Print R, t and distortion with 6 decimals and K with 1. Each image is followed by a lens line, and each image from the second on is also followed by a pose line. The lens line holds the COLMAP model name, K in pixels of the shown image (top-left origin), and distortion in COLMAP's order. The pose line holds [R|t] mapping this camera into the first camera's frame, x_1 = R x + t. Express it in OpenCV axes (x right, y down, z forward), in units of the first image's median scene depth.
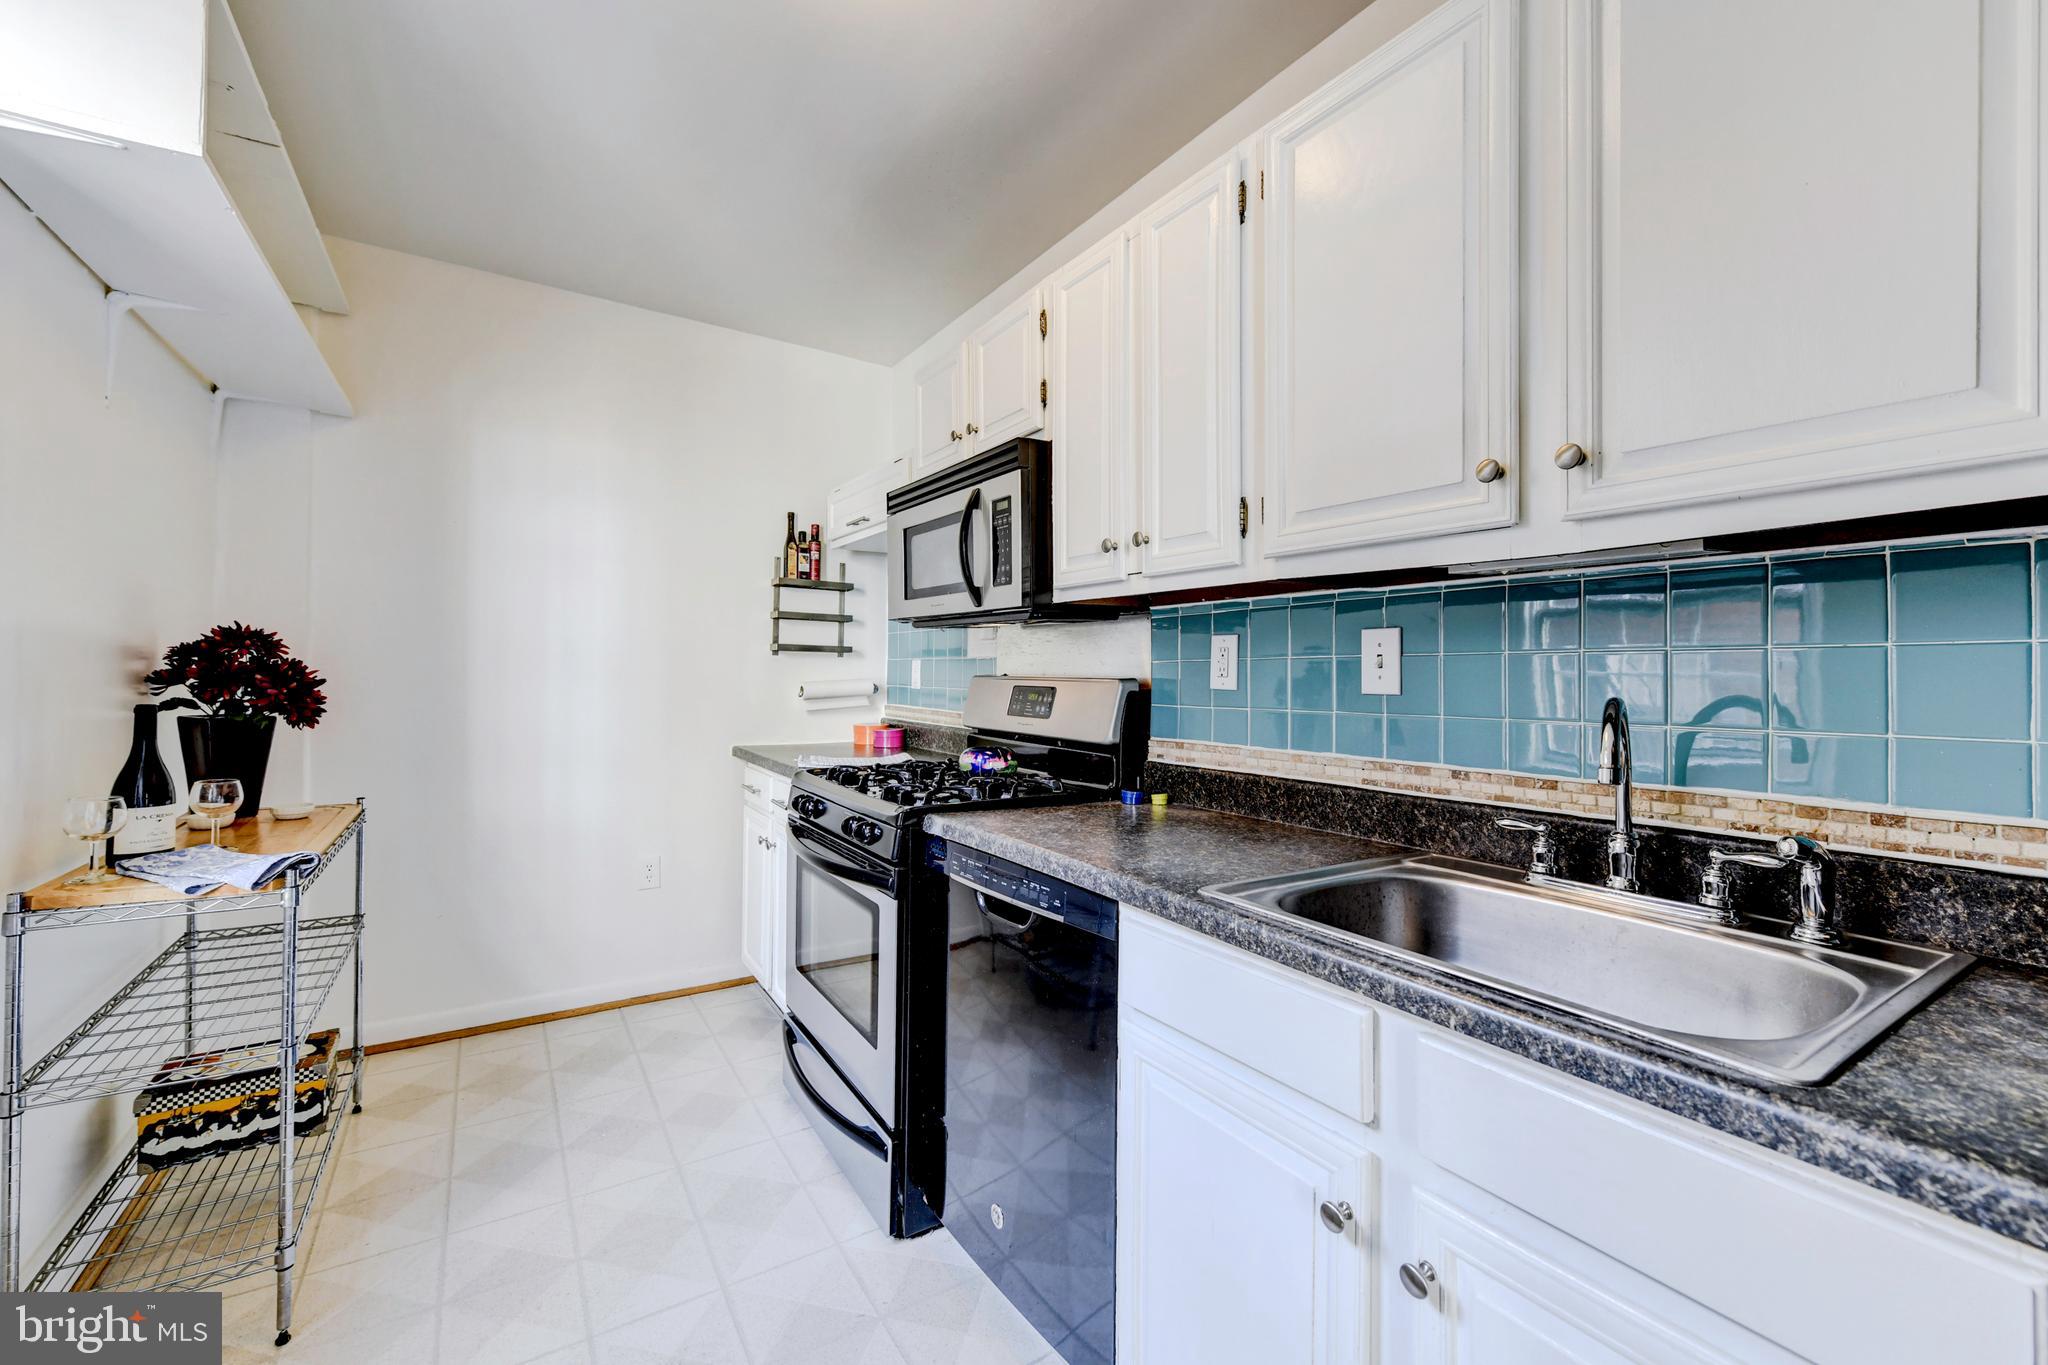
lens RADIAL K [[827.5, 0, 1013.4], [0, 827.5, 733.7], [0, 0, 1]] dist [0.001732, -0.000413]
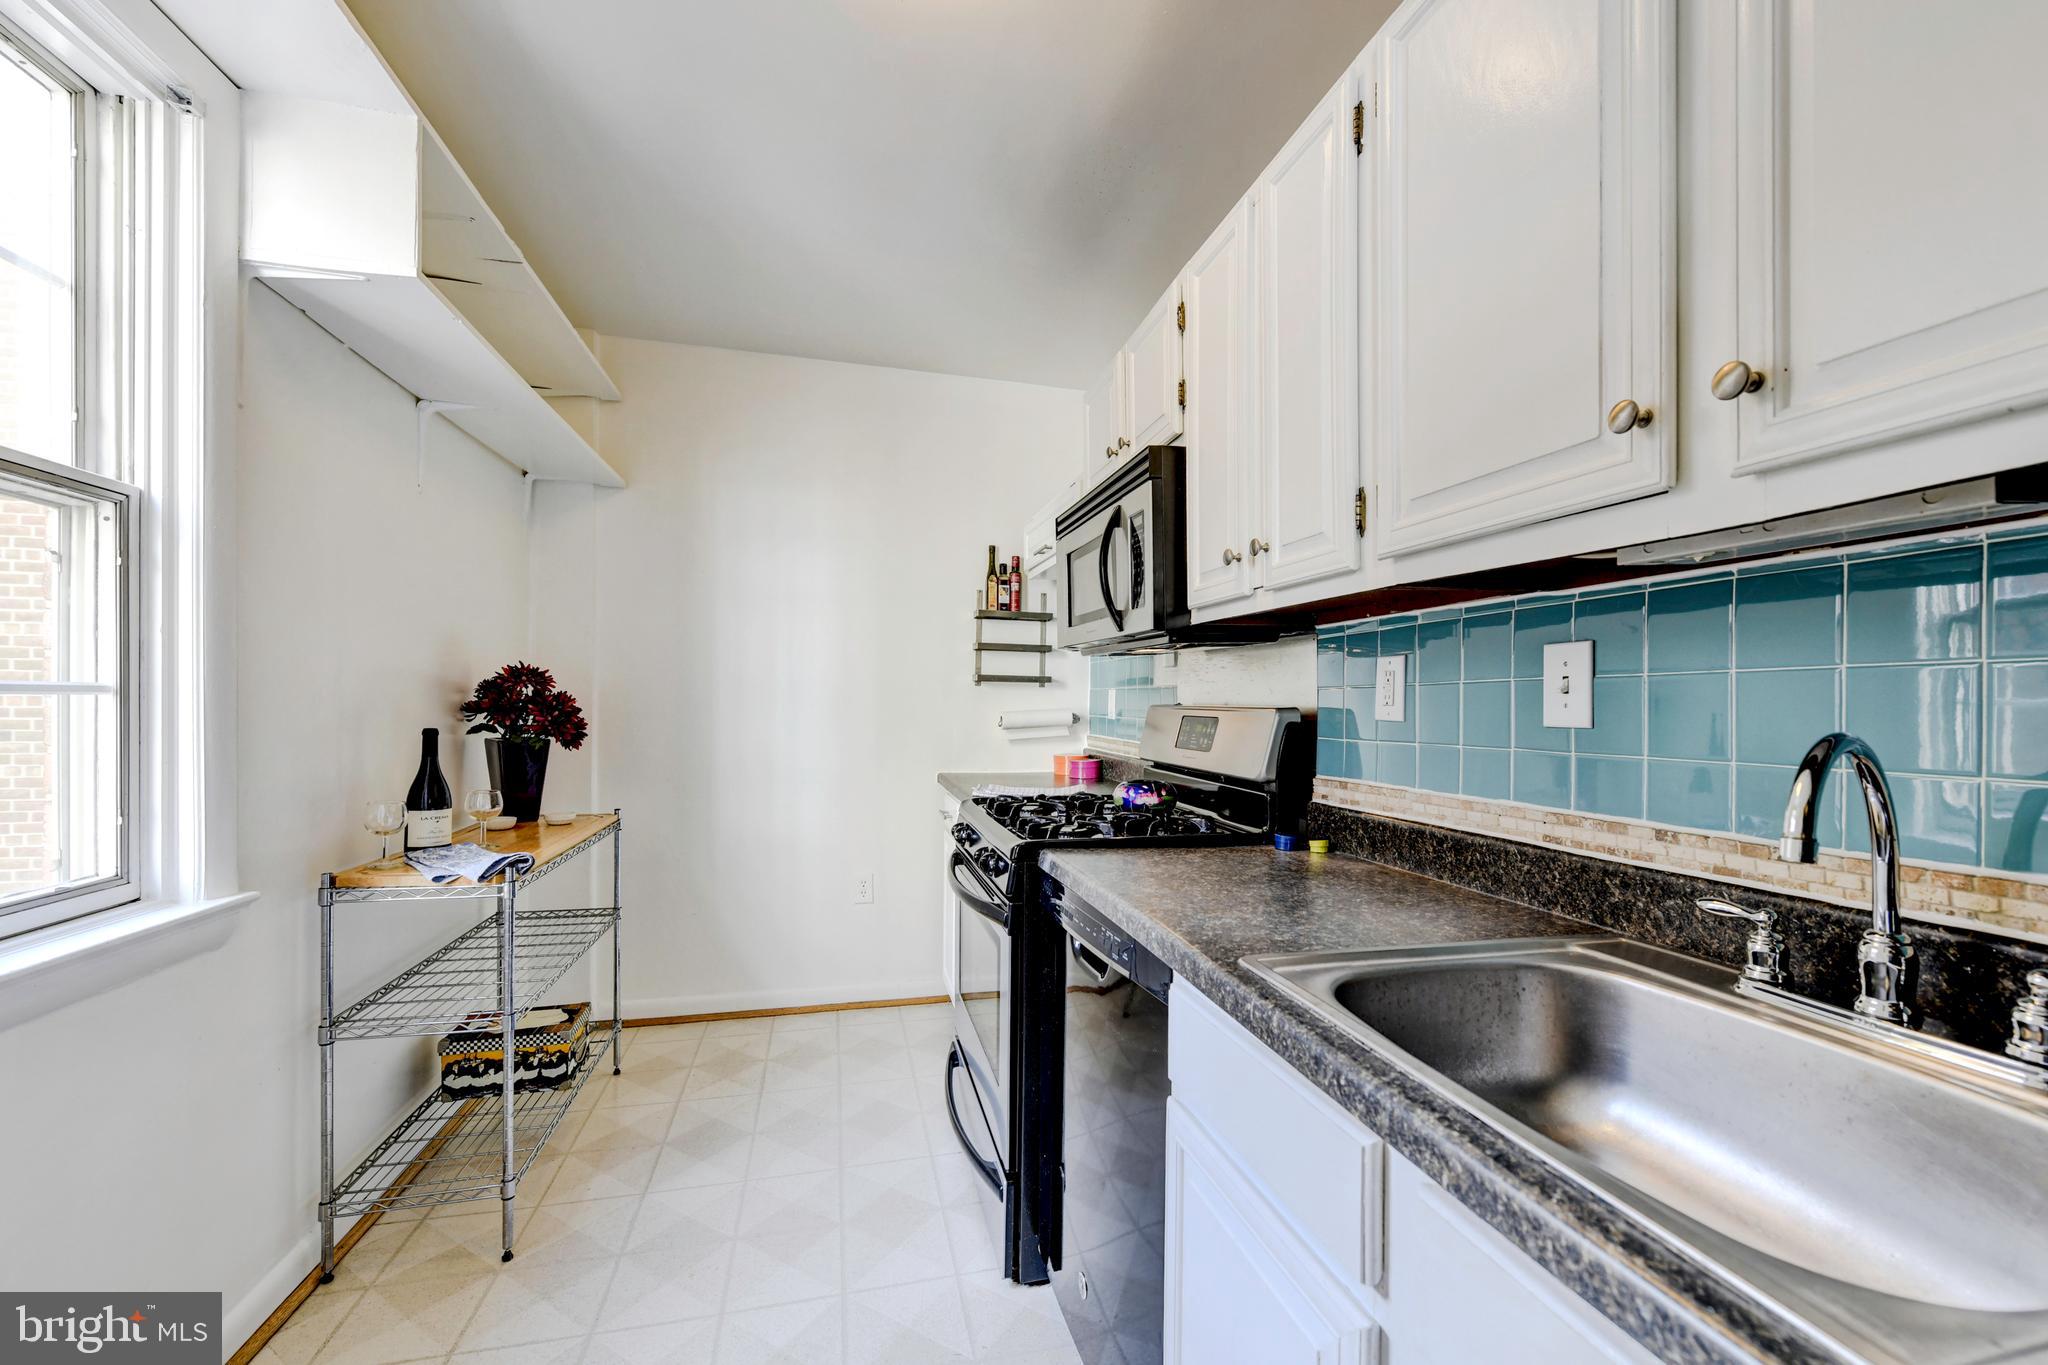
lens RADIAL K [[828.4, 0, 1009.3], [0, 828.4, 767.1], [0, 0, 1]] dist [0.001439, -0.000578]
pose [[0.948993, 0.022233, -0.314513, 0.146686], [-0.021283, 0.999753, 0.006455, -0.003053], [0.314578, 0.000568, 0.949231, 0.072311]]
